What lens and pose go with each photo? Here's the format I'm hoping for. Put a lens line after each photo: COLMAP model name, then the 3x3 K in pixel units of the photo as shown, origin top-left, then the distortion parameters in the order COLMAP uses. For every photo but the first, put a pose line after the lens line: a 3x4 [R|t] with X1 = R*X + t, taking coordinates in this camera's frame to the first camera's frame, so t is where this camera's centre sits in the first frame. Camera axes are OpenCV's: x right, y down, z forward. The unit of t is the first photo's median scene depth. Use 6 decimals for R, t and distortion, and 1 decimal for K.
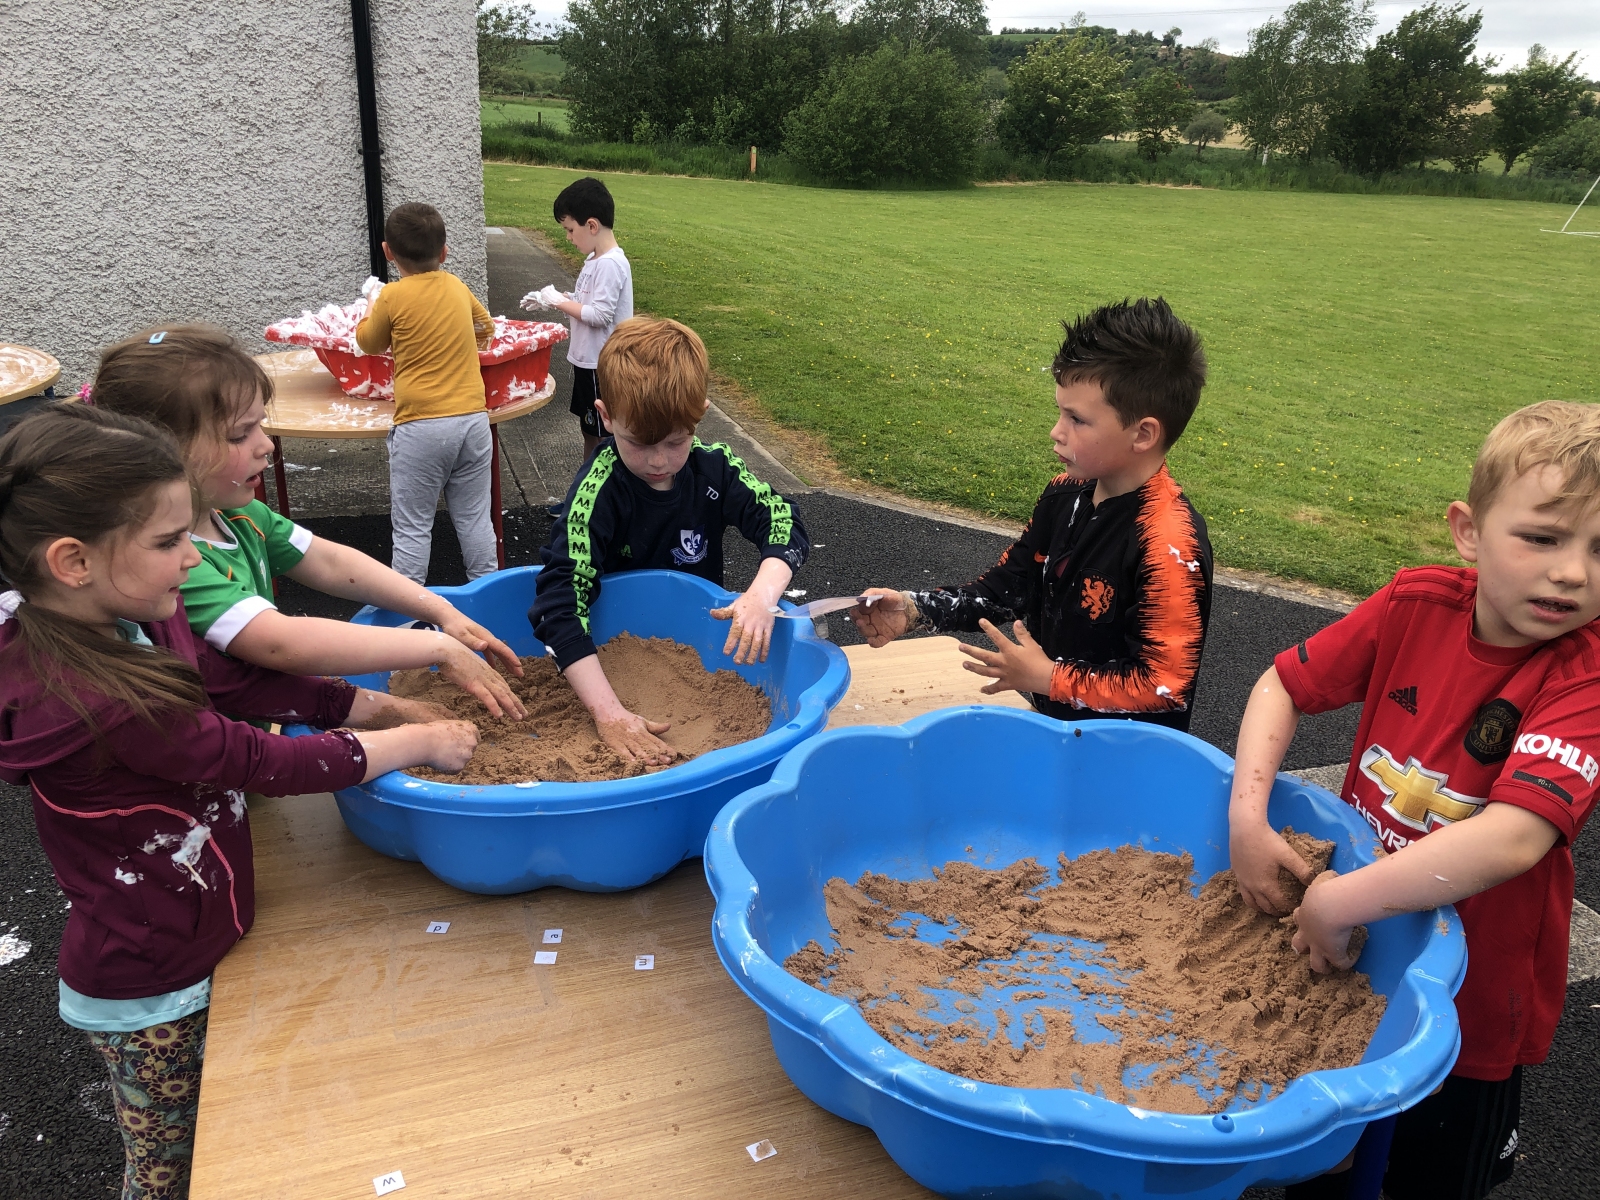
lens RADIAL K [[1287.9, 0, 826.8], [0, 1287.9, 606.8], [0, 0, 1]] dist [0.026242, -0.022773]
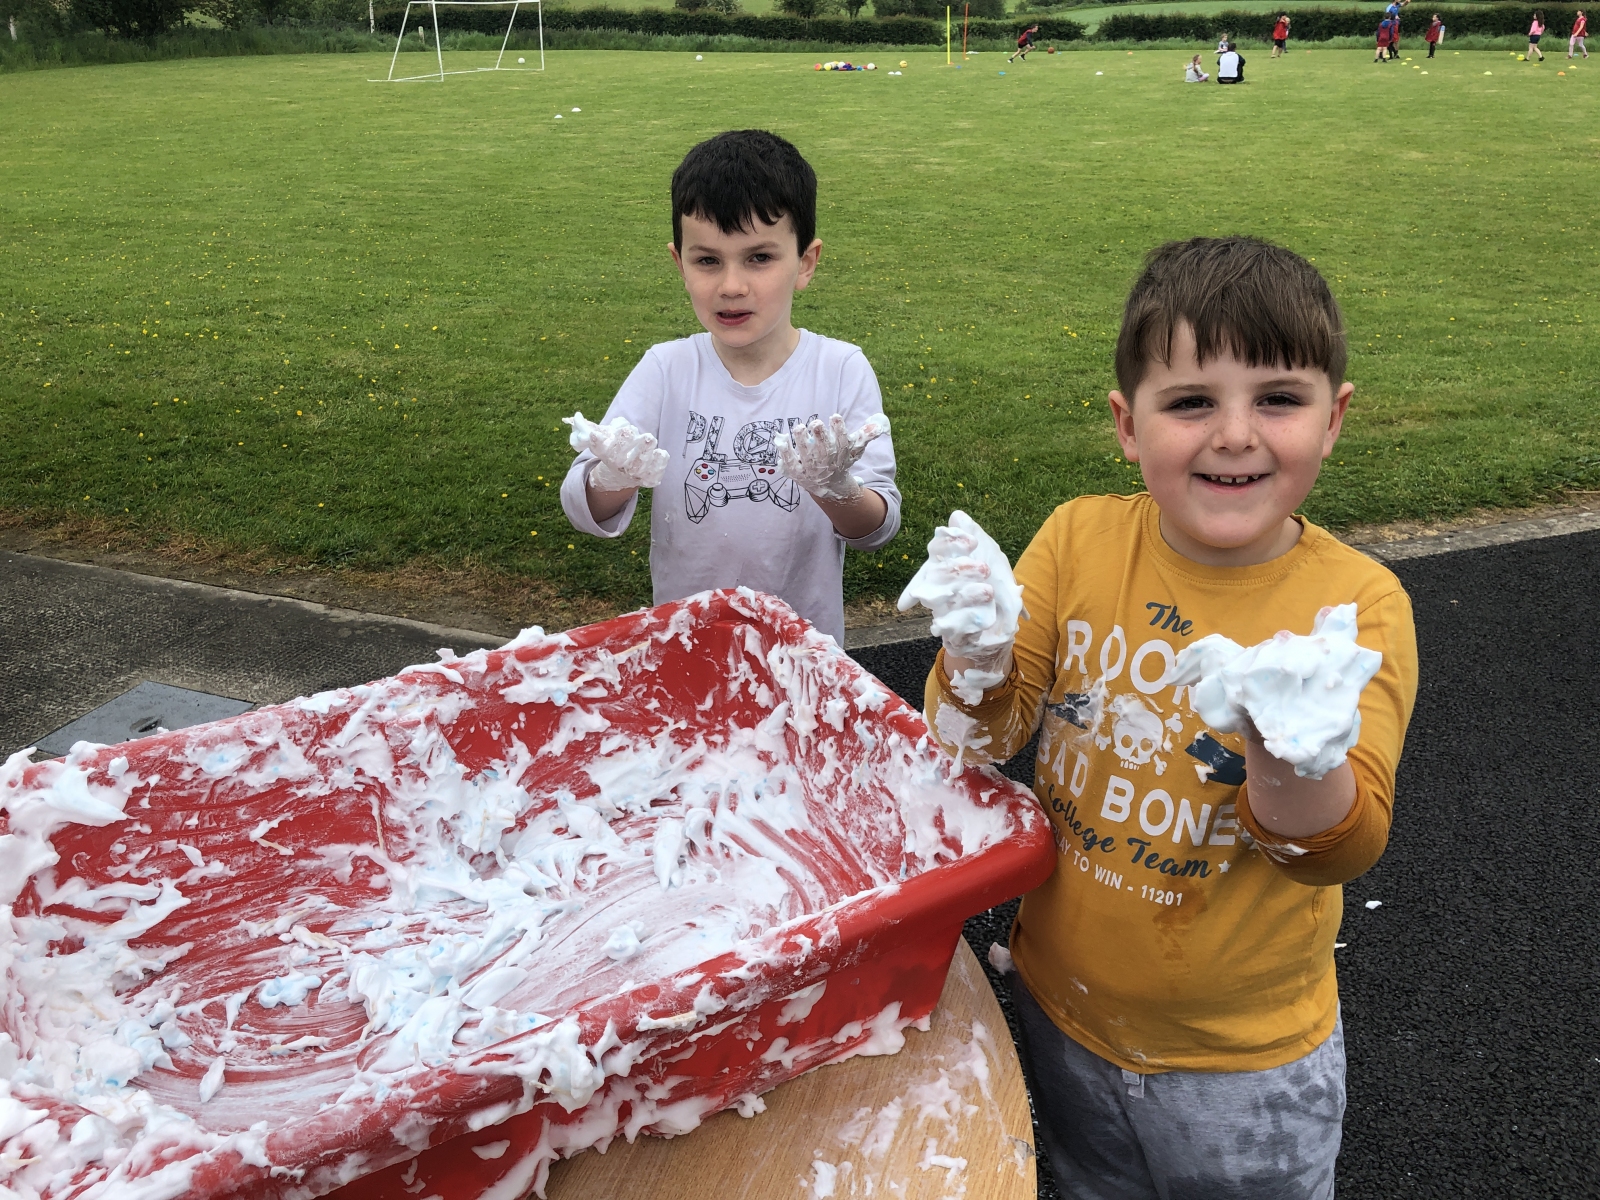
lens RADIAL K [[1287.9, 0, 805.4], [0, 1287.9, 607.6], [0, 0, 1]] dist [0.026242, -0.022773]
pose [[0.627785, -0.390135, 0.673559, -0.102353], [0.326747, 0.917477, 0.226874, -0.066502], [-0.706487, 0.077655, 0.703453, 0.185583]]
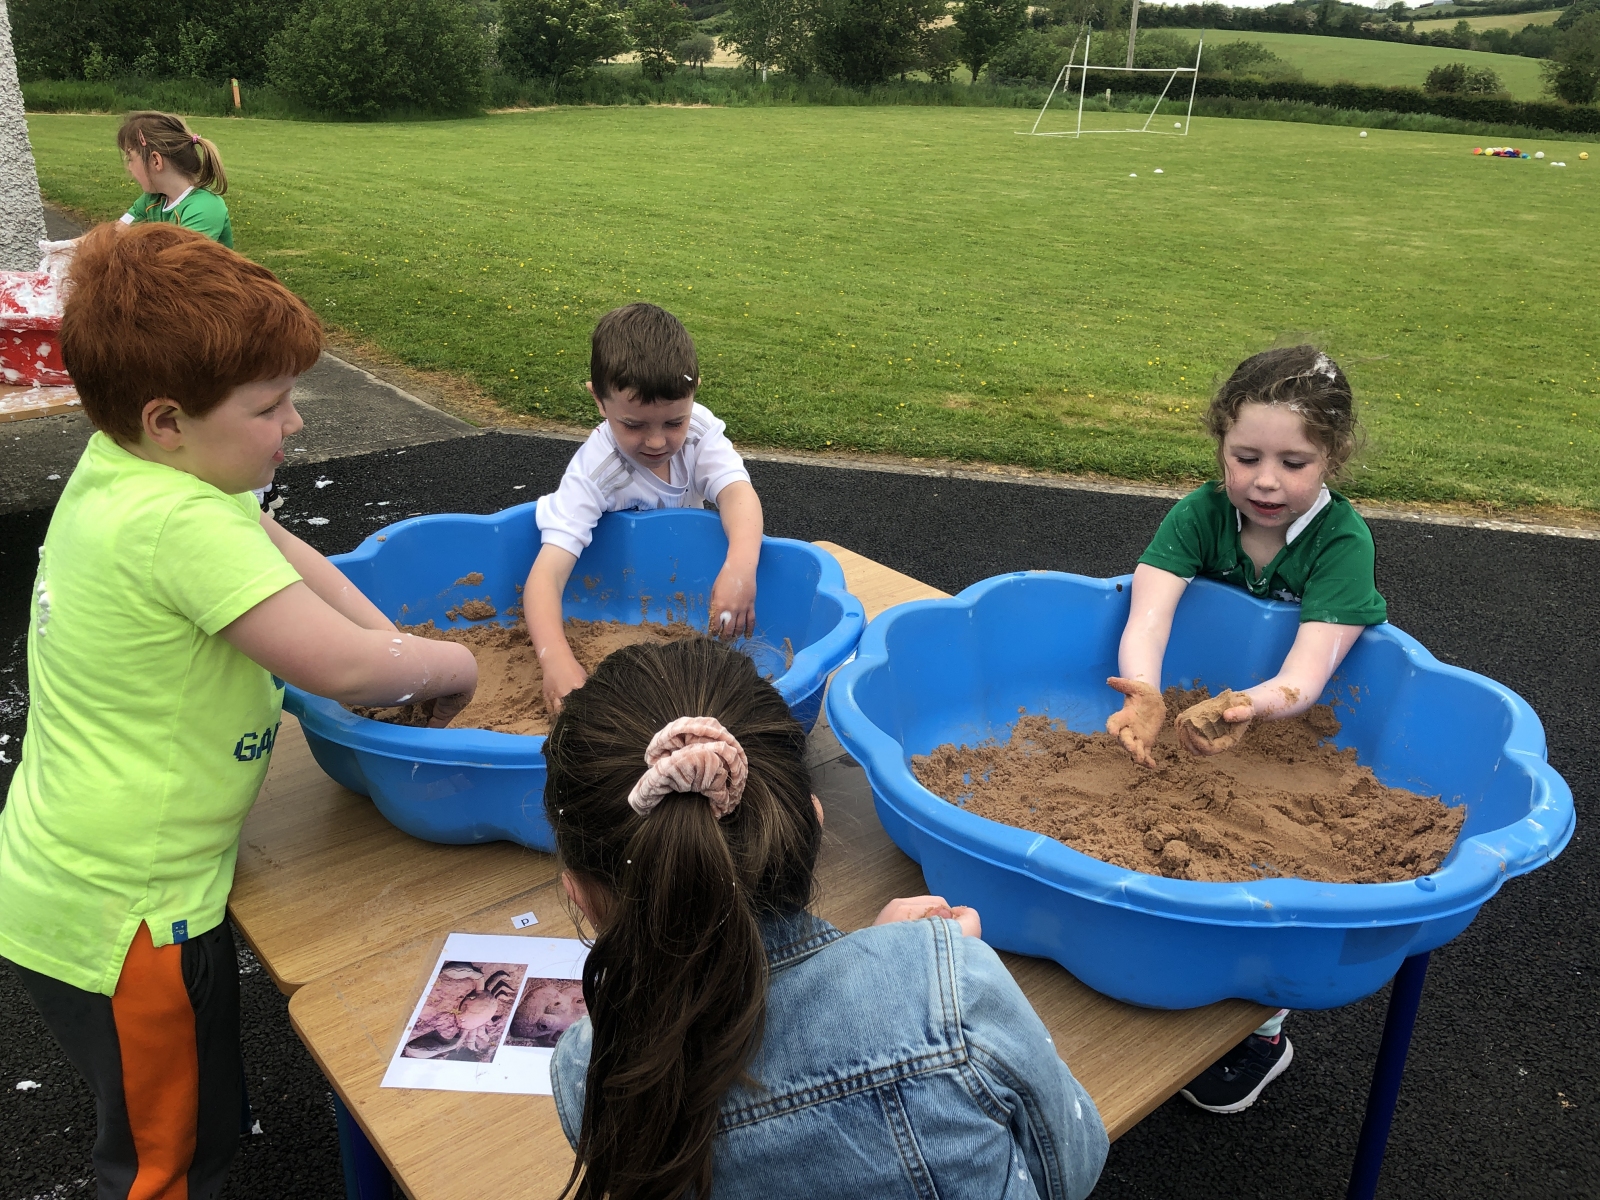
lens RADIAL K [[1287.9, 0, 792.9], [0, 1287.9, 597.1], [0, 0, 1]] dist [0.026242, -0.022773]
pose [[0.941341, -0.155692, 0.299396, -0.030265], [0.142433, 0.987618, 0.065756, -0.000181], [-0.305926, -0.019255, 0.951860, 0.008702]]
